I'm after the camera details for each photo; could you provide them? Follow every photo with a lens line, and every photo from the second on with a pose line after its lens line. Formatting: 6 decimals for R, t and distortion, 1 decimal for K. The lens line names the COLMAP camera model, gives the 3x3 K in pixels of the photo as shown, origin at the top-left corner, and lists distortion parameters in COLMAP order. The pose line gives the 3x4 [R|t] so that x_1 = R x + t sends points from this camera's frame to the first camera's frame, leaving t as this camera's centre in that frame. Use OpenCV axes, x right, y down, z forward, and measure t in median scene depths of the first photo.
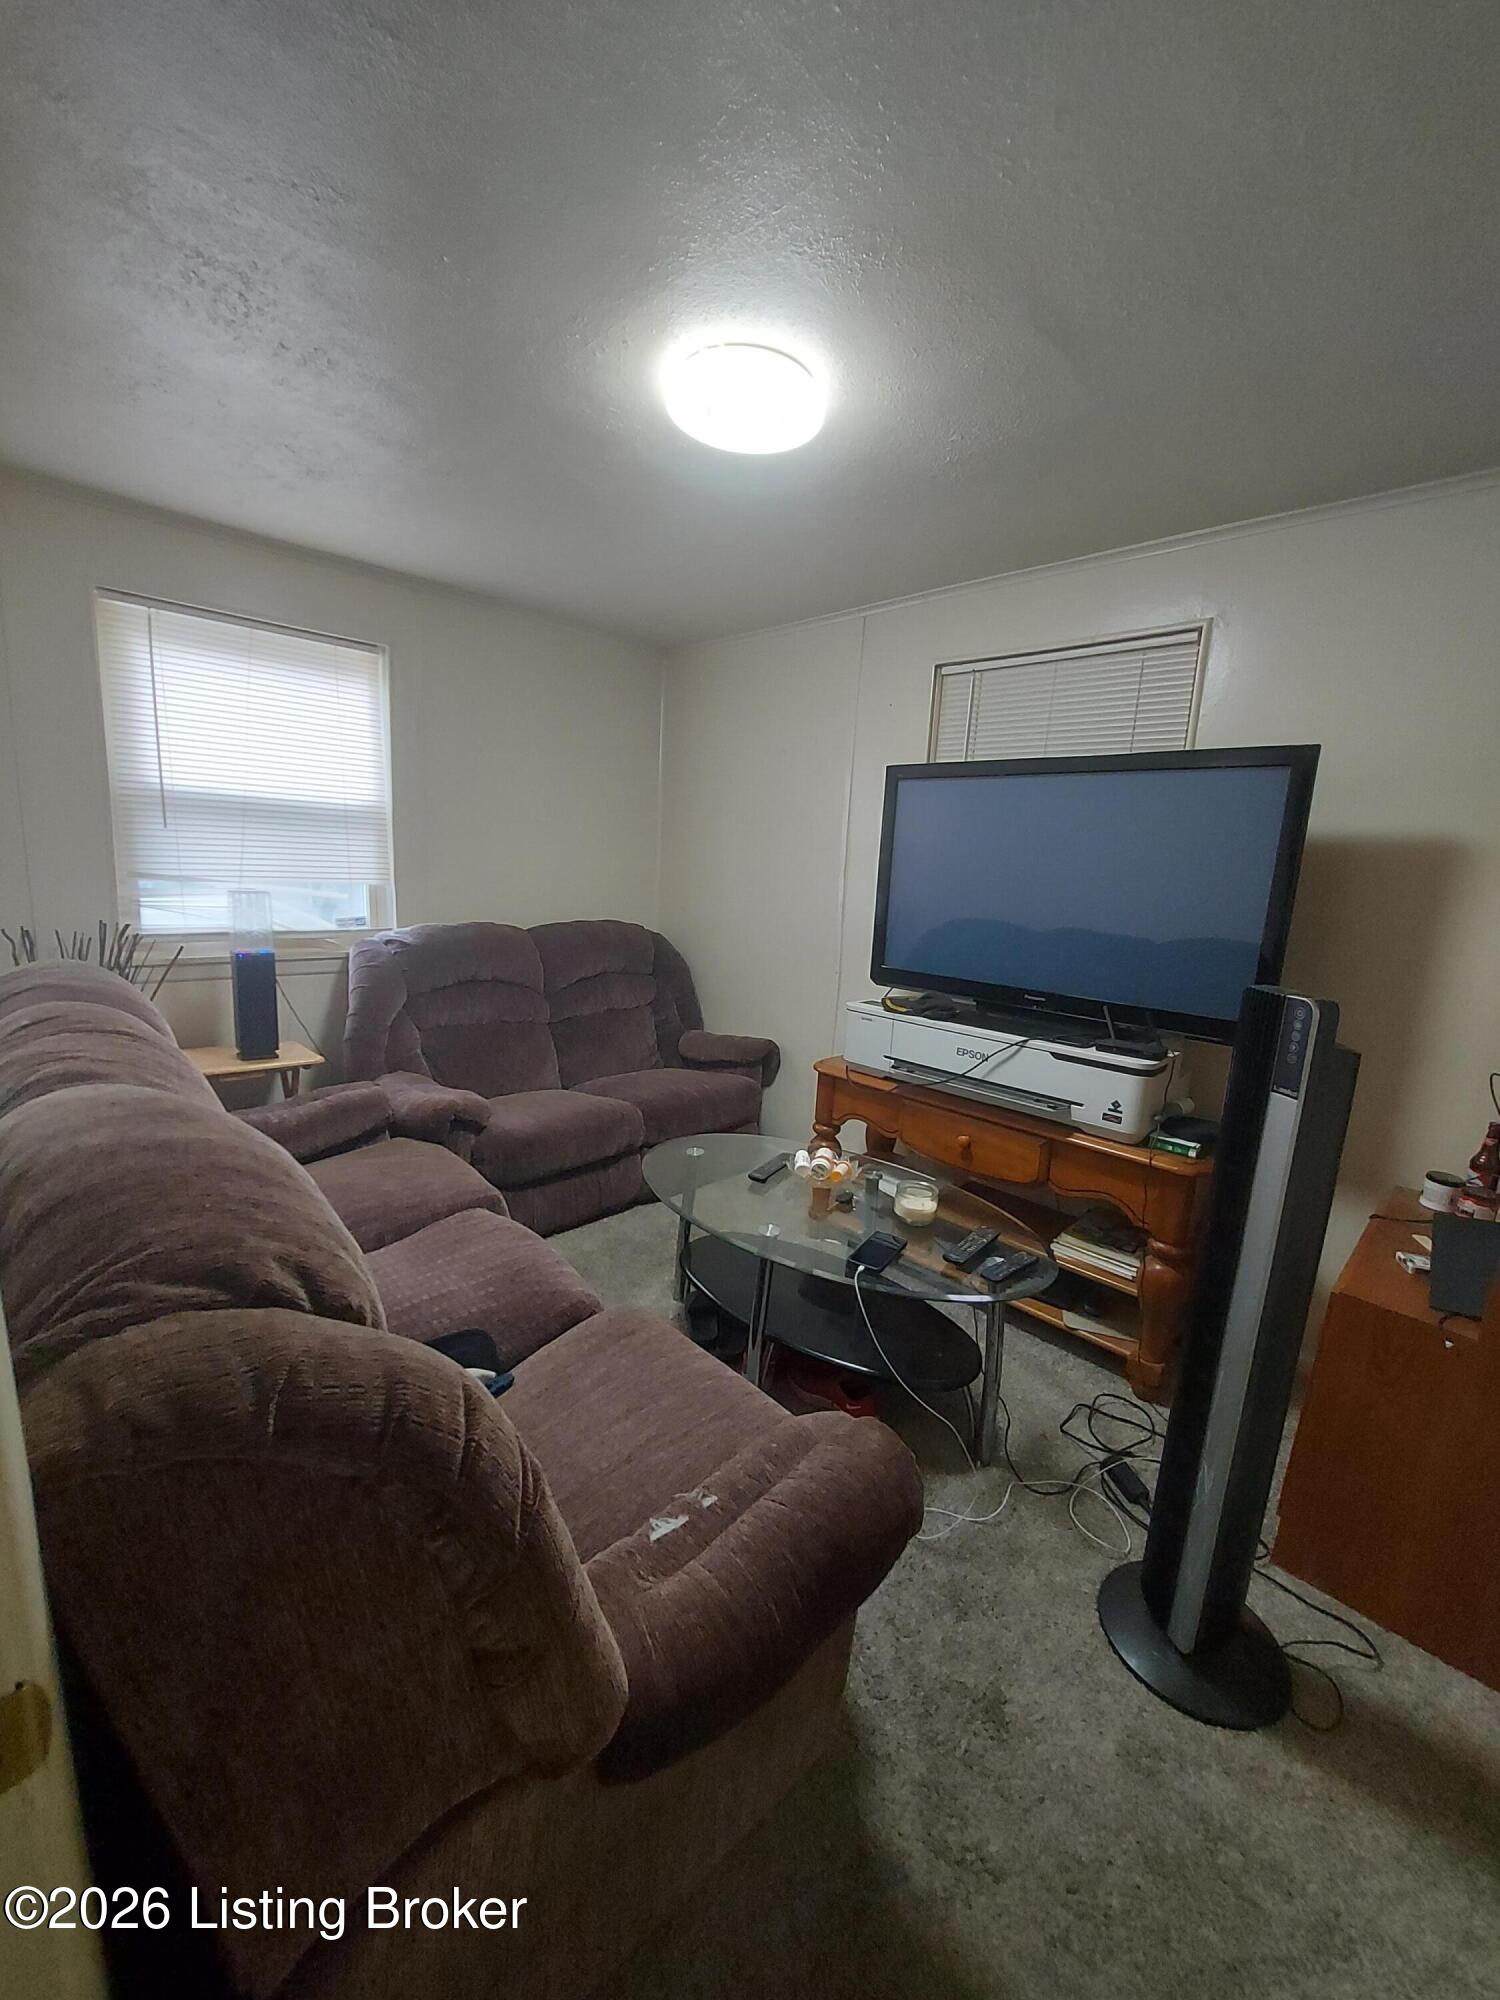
lens RADIAL K [[805.9, 0, 742.0], [0, 805.9, 1008.5], [0, 0, 1]] dist [-0.029076, 0.005528]
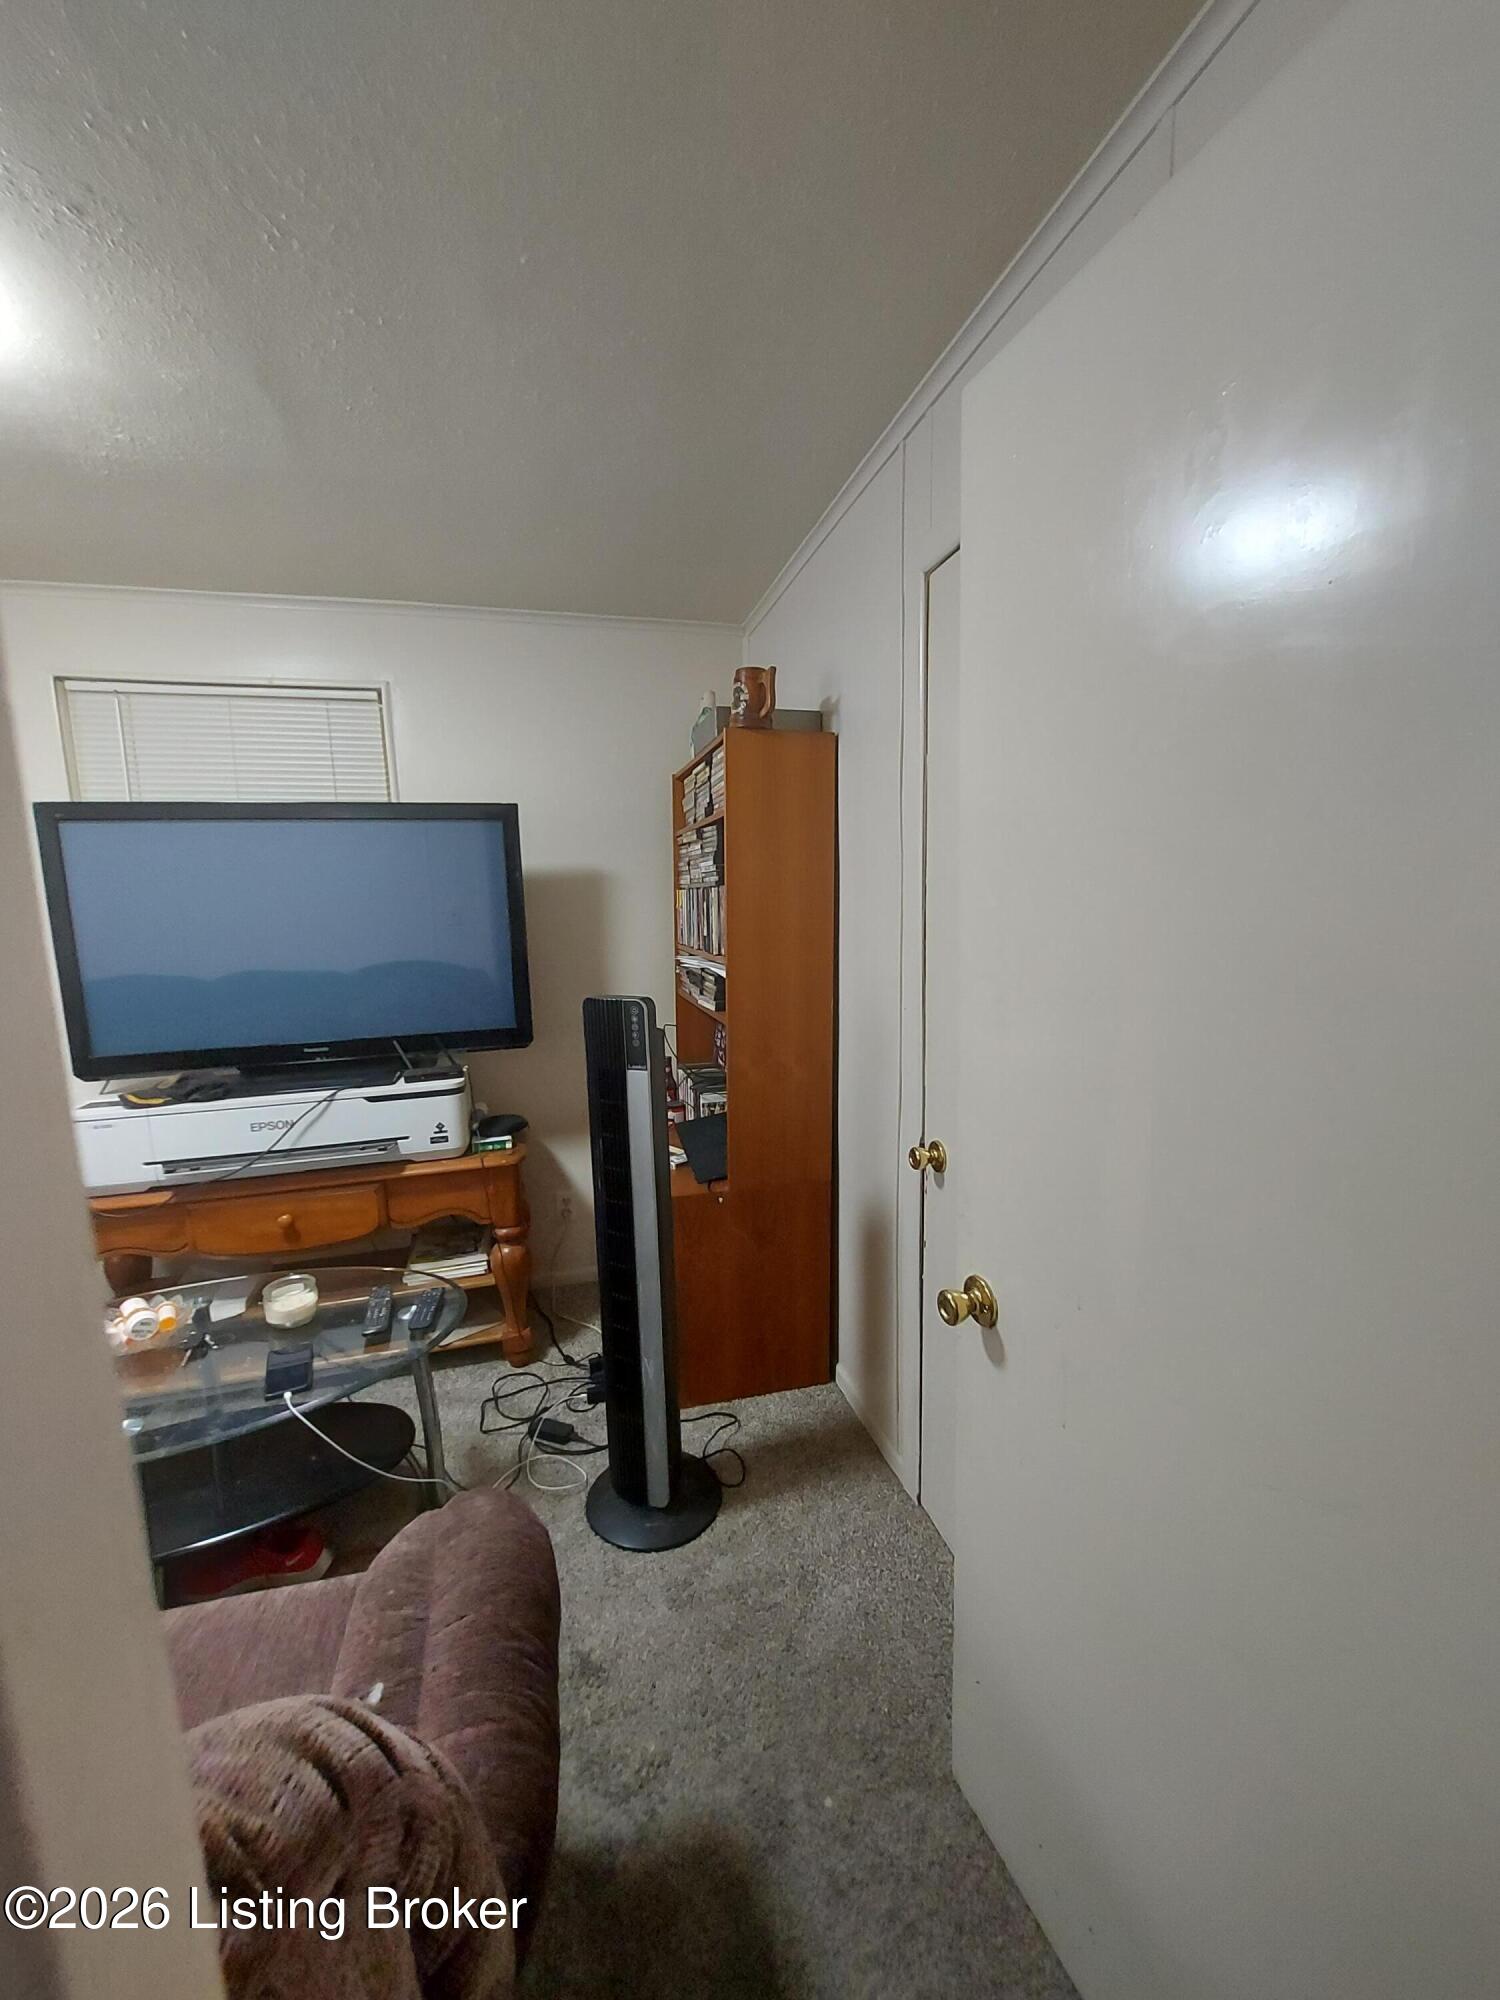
lens RADIAL K [[811.8, 0, 750.0], [0, 811.8, 1000.0], [0, 0, 1]] dist [-0.004474, -0.011633]
pose [[0.470257, -0.178733, 0.864241, -0.248590], [0.208250, 0.974096, 0.088138, -0.054808], [-0.857607, 0.138530, 0.495297, 0.067846]]
